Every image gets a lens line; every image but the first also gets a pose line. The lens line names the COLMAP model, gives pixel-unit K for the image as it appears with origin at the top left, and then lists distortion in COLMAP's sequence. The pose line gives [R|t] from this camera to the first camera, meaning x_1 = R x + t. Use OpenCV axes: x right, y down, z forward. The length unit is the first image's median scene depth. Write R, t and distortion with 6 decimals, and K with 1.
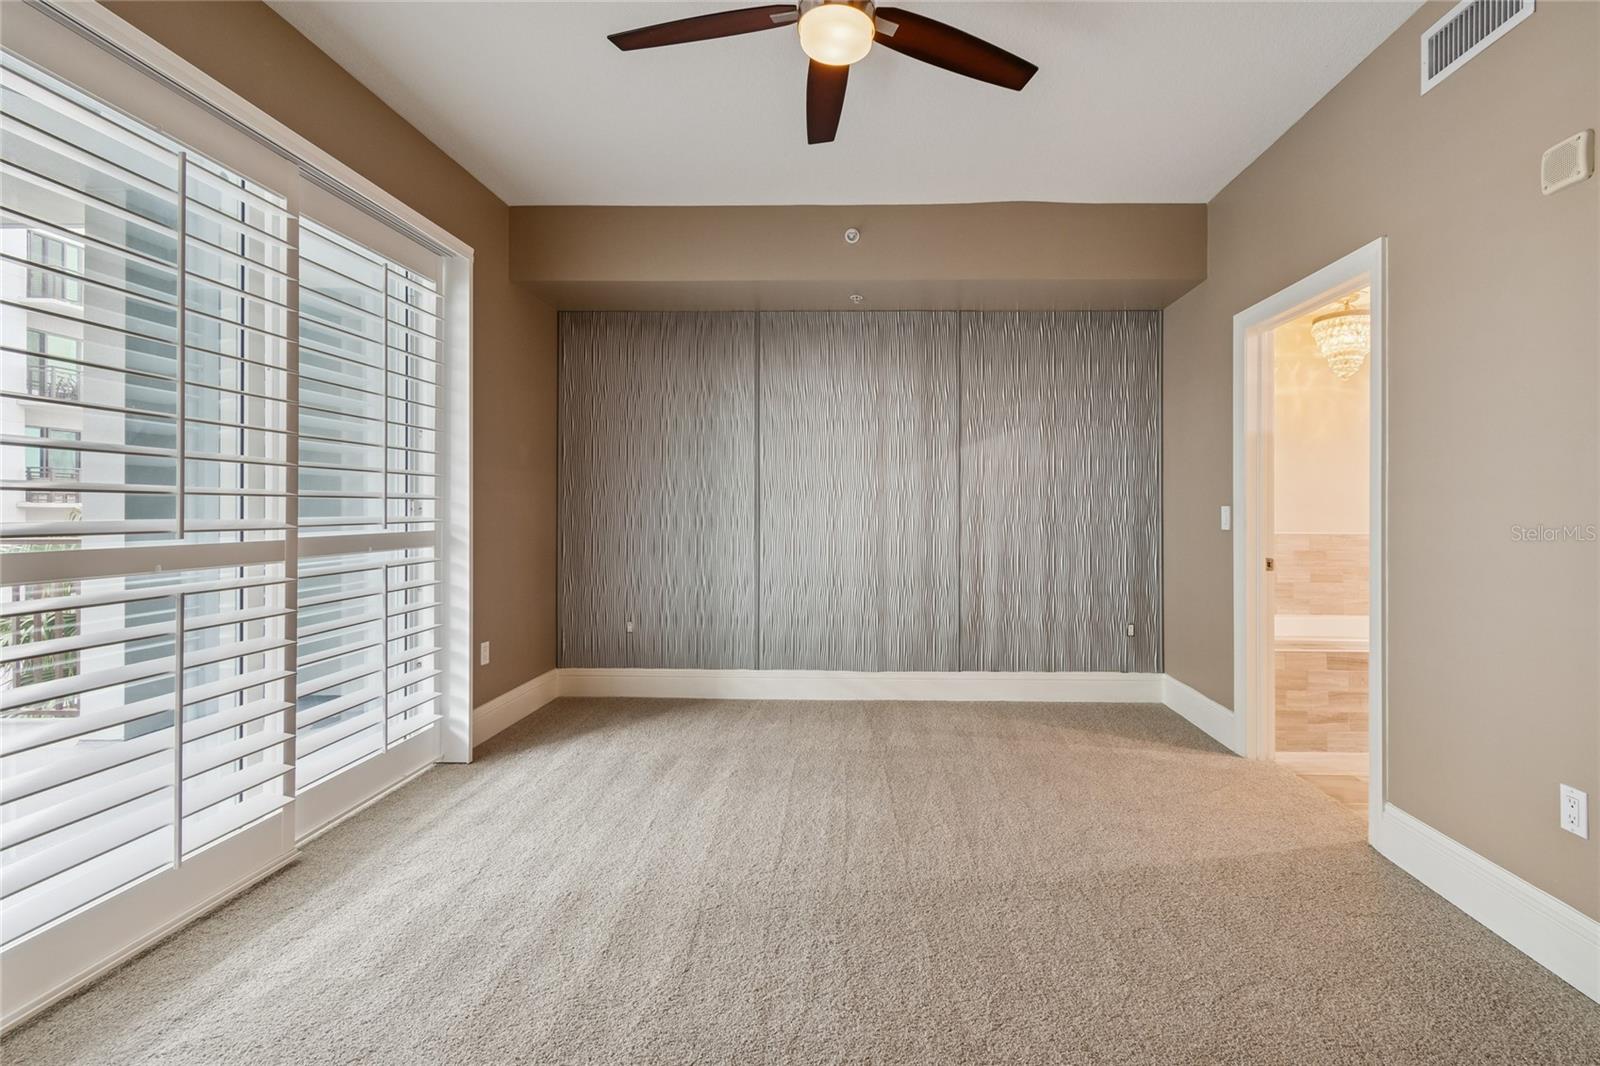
lens RADIAL K [[725.2, 0, 857.0], [0, 725.2, 506.3], [0, 0, 1]] dist [0.001884, -0.001075]
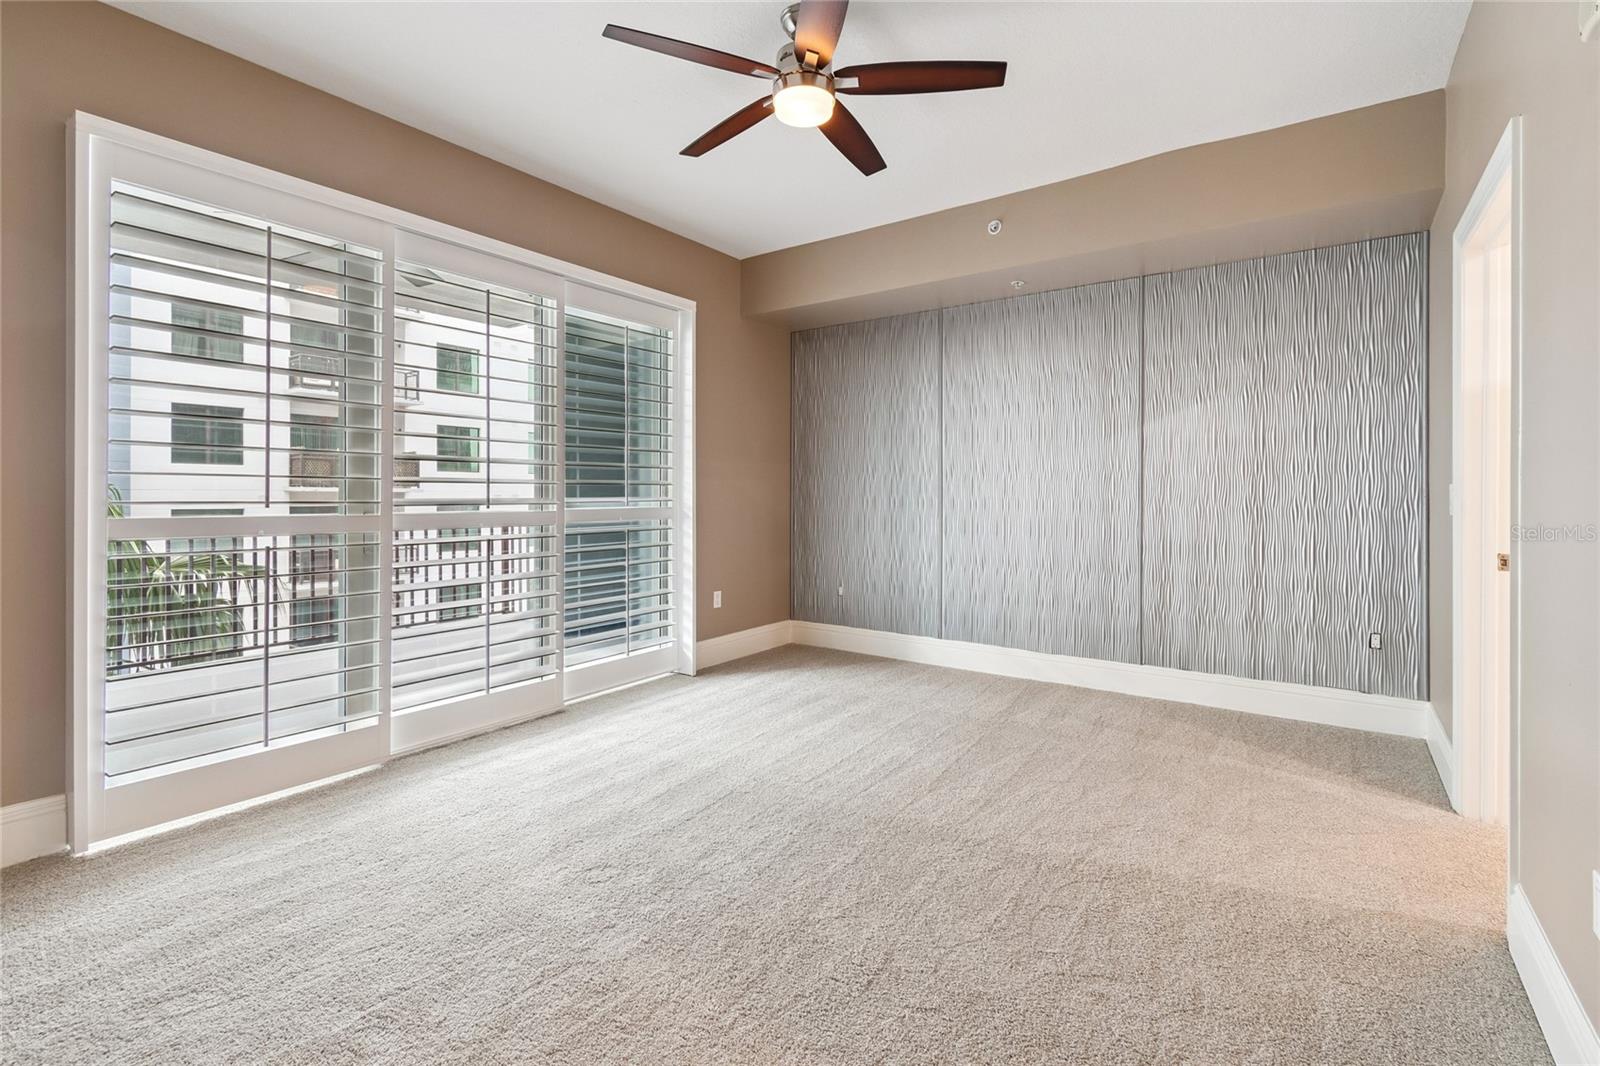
lens RADIAL K [[721.4, 0, 801.4], [0, 721.4, 493.0], [0, 0, 1]] dist [0.002071, 0.000164]
pose [[0.824621, -0.002948, -0.565678, 0.368462], [0.005430, 0.999982, 0.002705, 0.003377], [0.565659, -0.005302, 0.824622, -0.010608]]
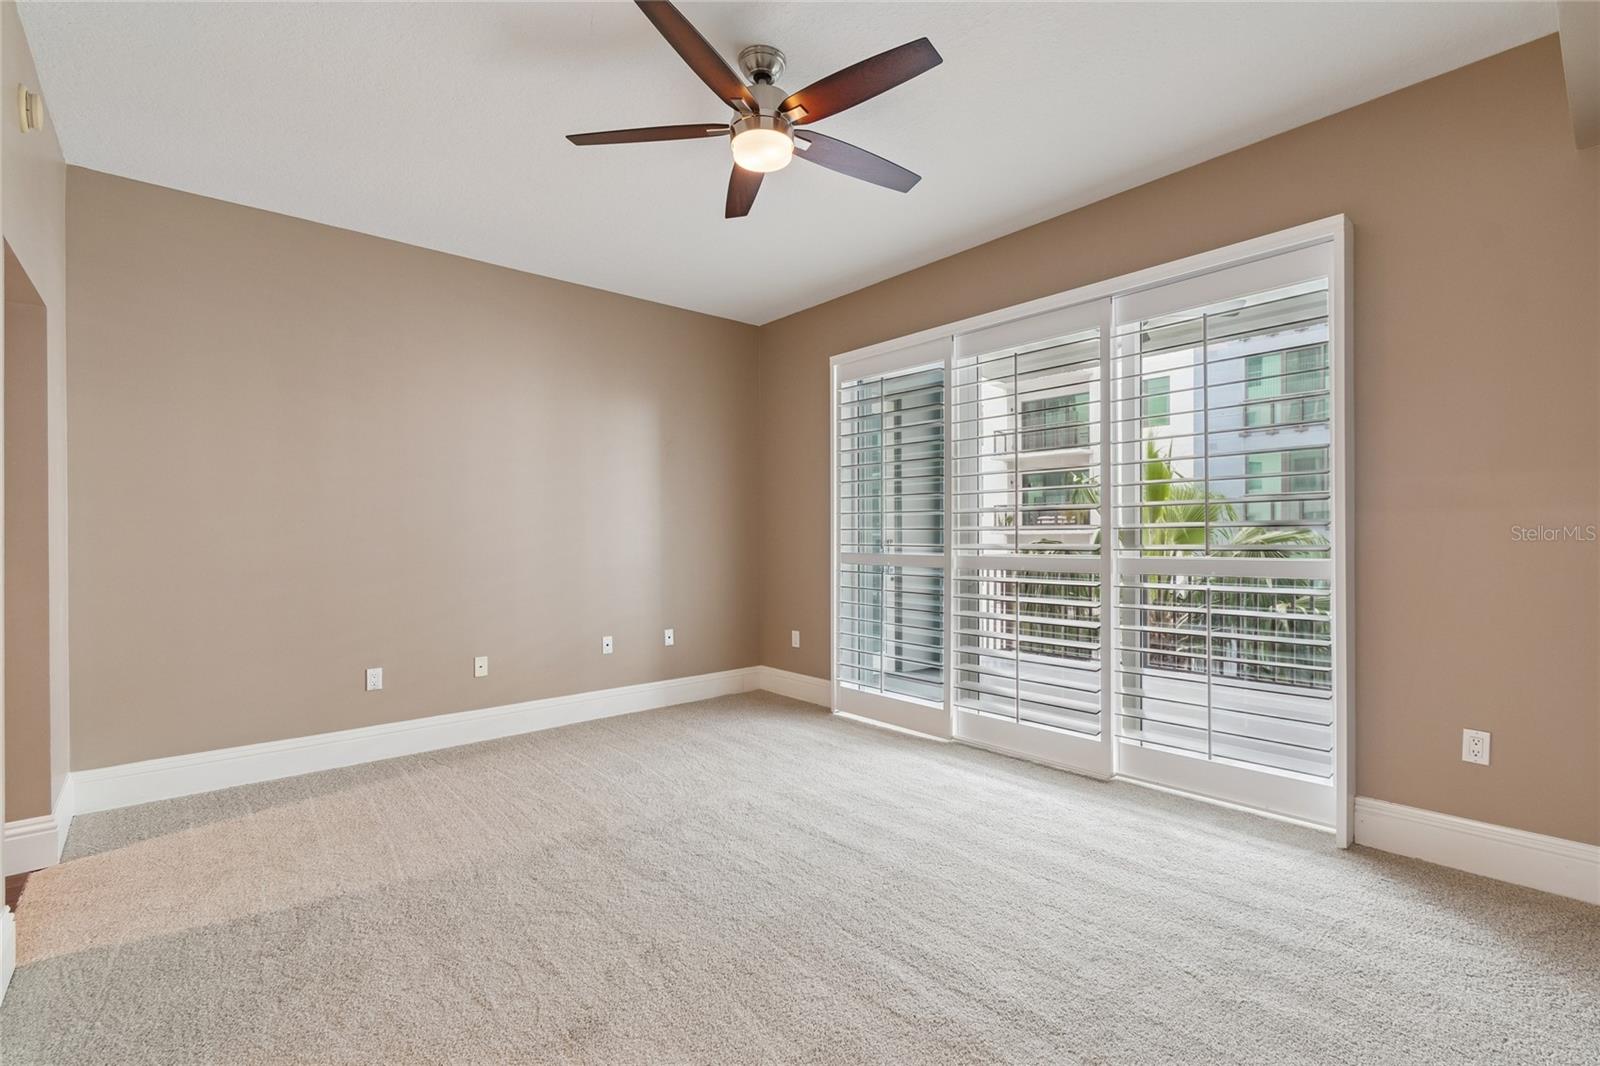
lens RADIAL K [[709.8, 0, 803.1], [0, 709.8, 539.4], [0, 0, 1]] dist [0.000678, -0.000300]
pose [[-0.737156, 0.001455, -0.675721, 0.404195], [0.006402, 0.999968, -0.004832, 0.007120], [0.675692, -0.007888, -0.737142, 1.059559]]
